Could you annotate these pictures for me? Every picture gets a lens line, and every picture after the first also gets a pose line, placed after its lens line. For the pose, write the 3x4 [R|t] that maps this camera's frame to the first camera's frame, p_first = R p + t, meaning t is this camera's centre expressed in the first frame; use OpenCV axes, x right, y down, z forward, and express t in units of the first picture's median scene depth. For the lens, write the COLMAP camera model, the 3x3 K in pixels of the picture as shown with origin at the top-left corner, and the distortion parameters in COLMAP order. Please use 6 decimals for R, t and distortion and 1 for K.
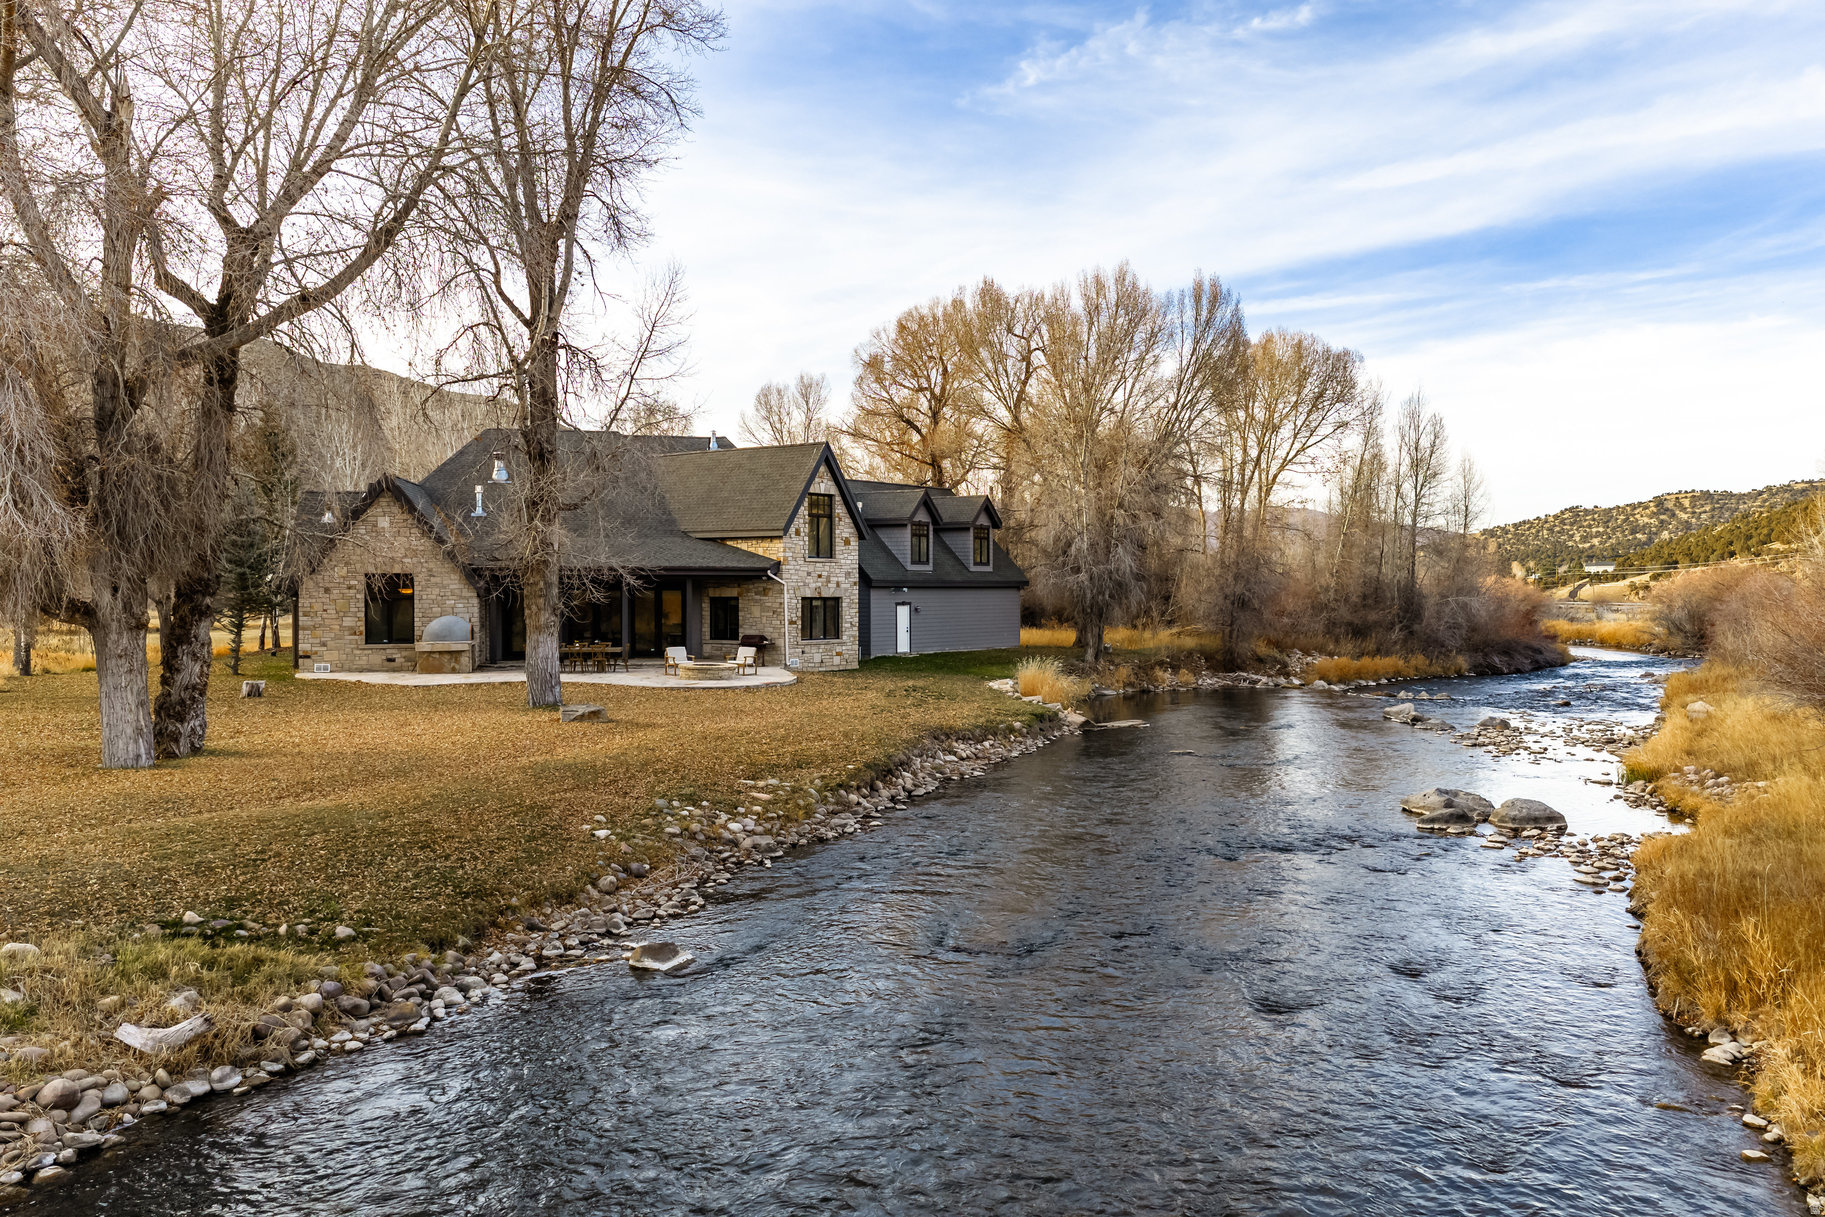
lens RADIAL K [[1502.8, 0, 927.6], [0, 1502.8, 593.9], [0, 0, 1]] dist [0.119655, -0.008391]
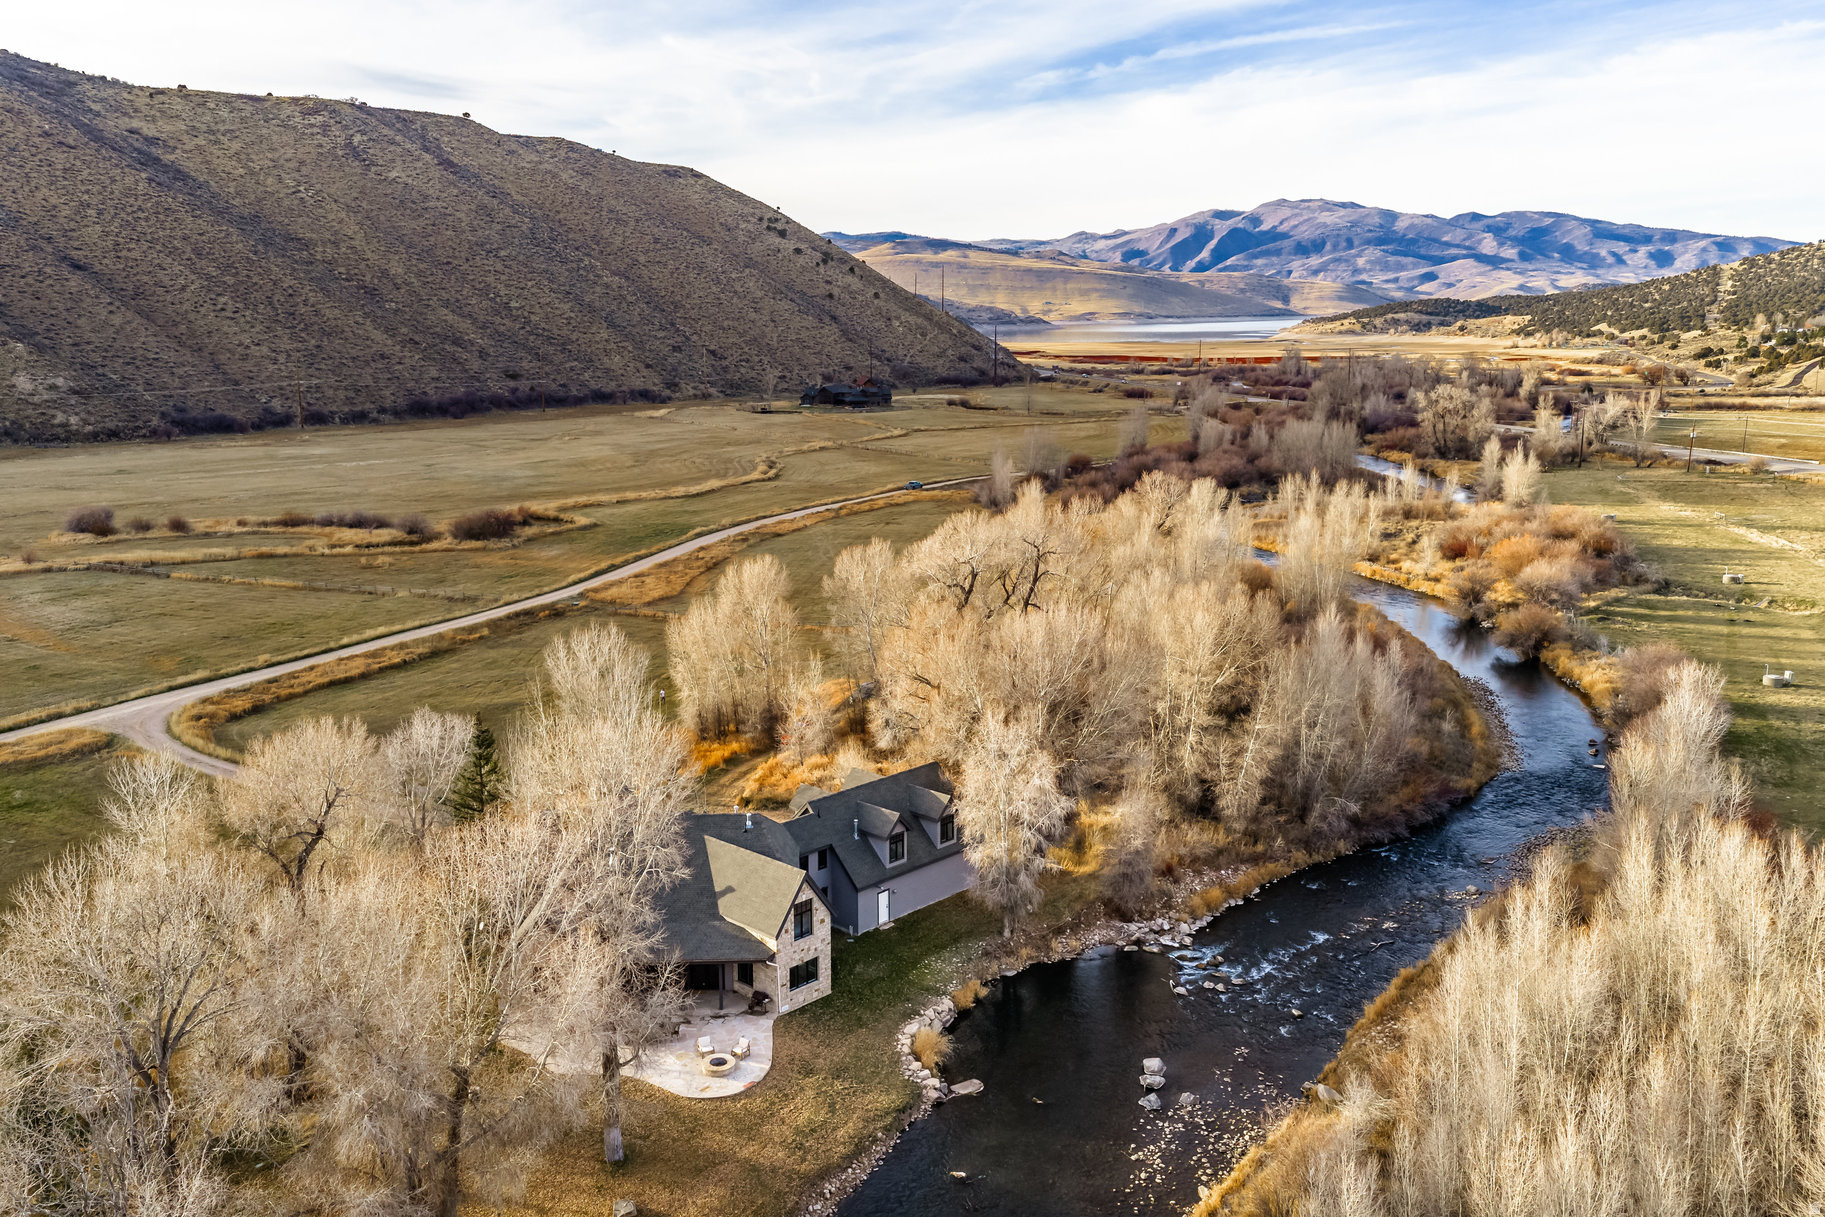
lens RADIAL K [[1515.8, 0, 913.8], [0, 1515.8, 618.8], [0, 0, 1]] dist [0.116901, -0.048795]
pose [[0.990620, 0.026686, -0.134017, 0.258254], [0.000486, 0.980051, 0.198747, -0.691219], [0.136647, -0.196948, 0.970845, -0.505809]]
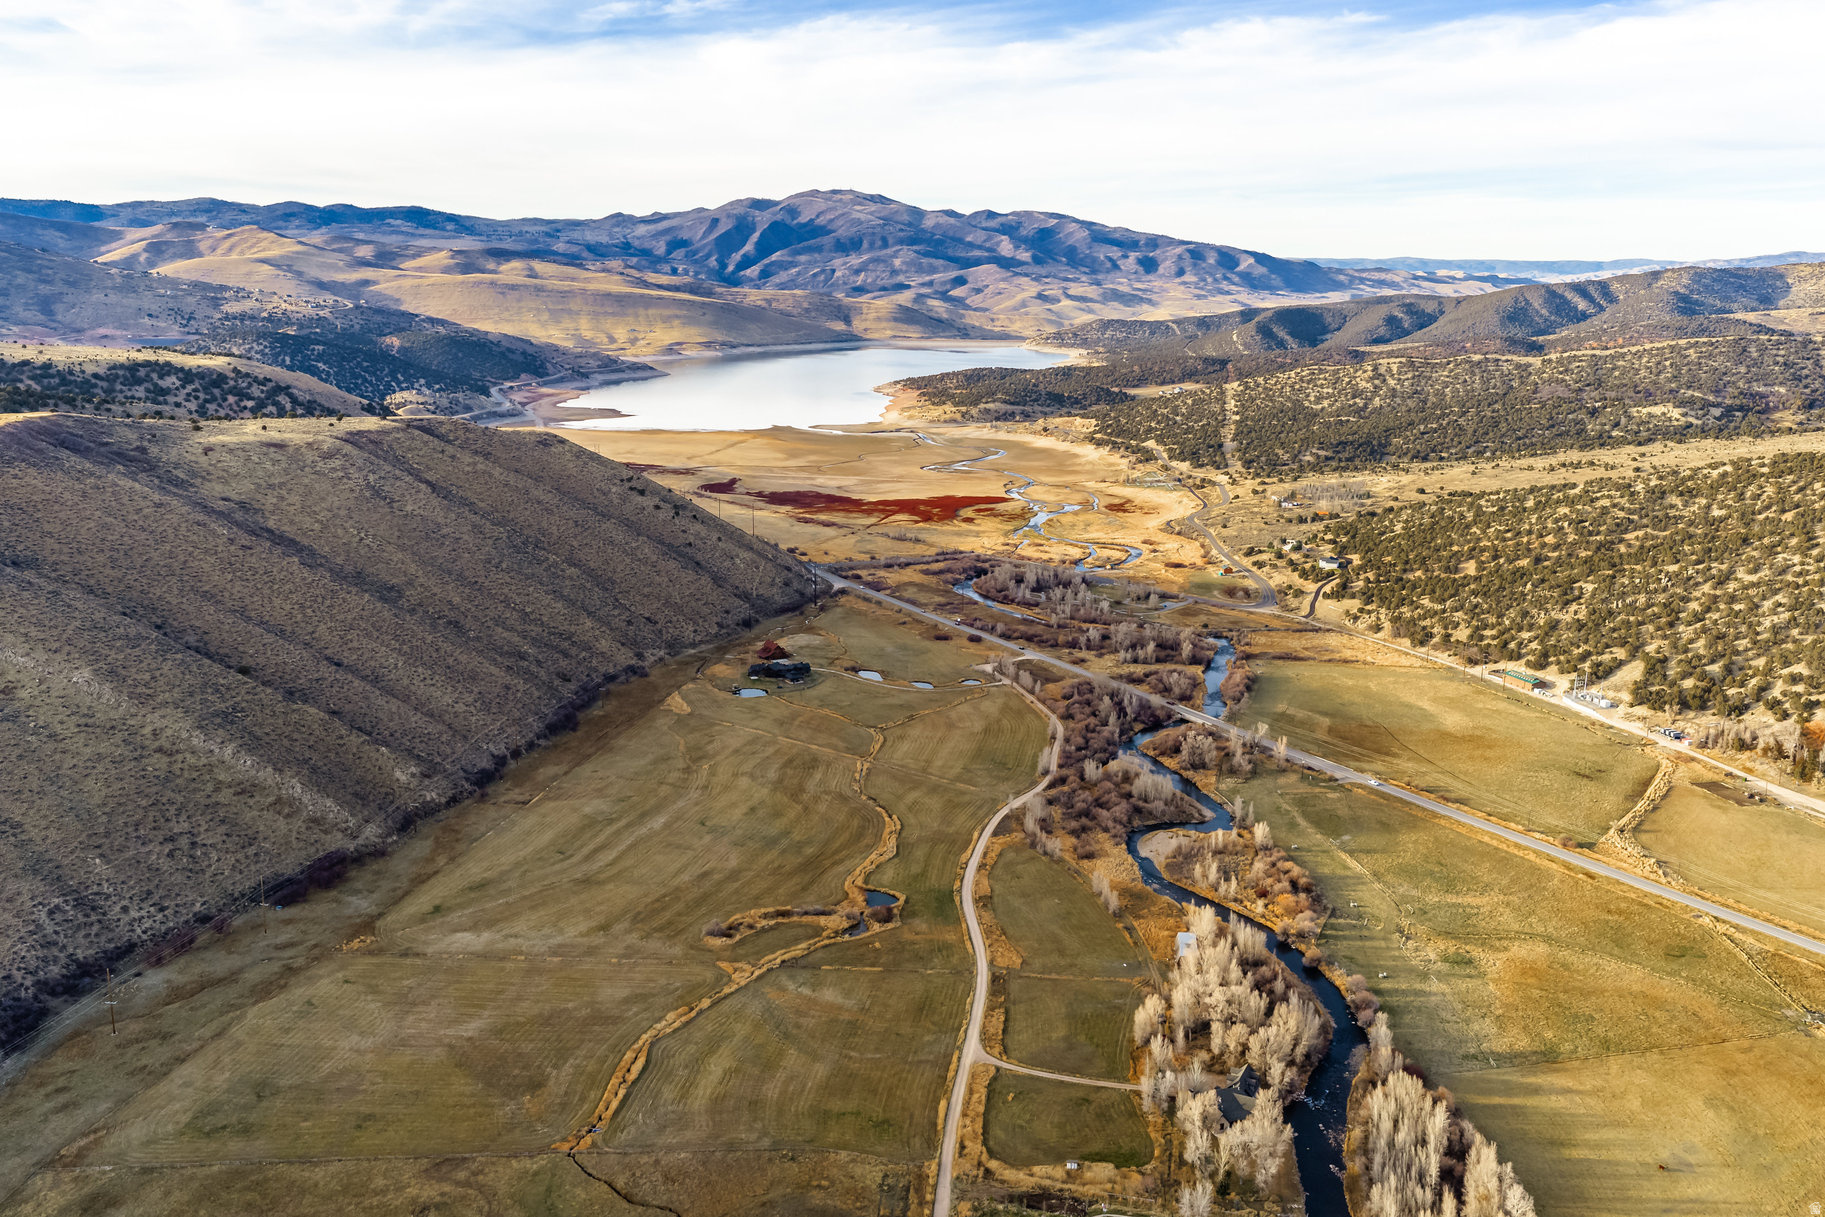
lens RADIAL K [[1557.8, 0, 934.1], [0, 1557.8, 643.8], [0, 0, 1]] dist [0.116923, -0.050943]
pose [[0.984408, -0.030521, 0.173234, -3.531538], [-0.010699, 0.972620, 0.232155, -4.902680], [-0.175577, -0.230389, 0.957128, -7.031717]]
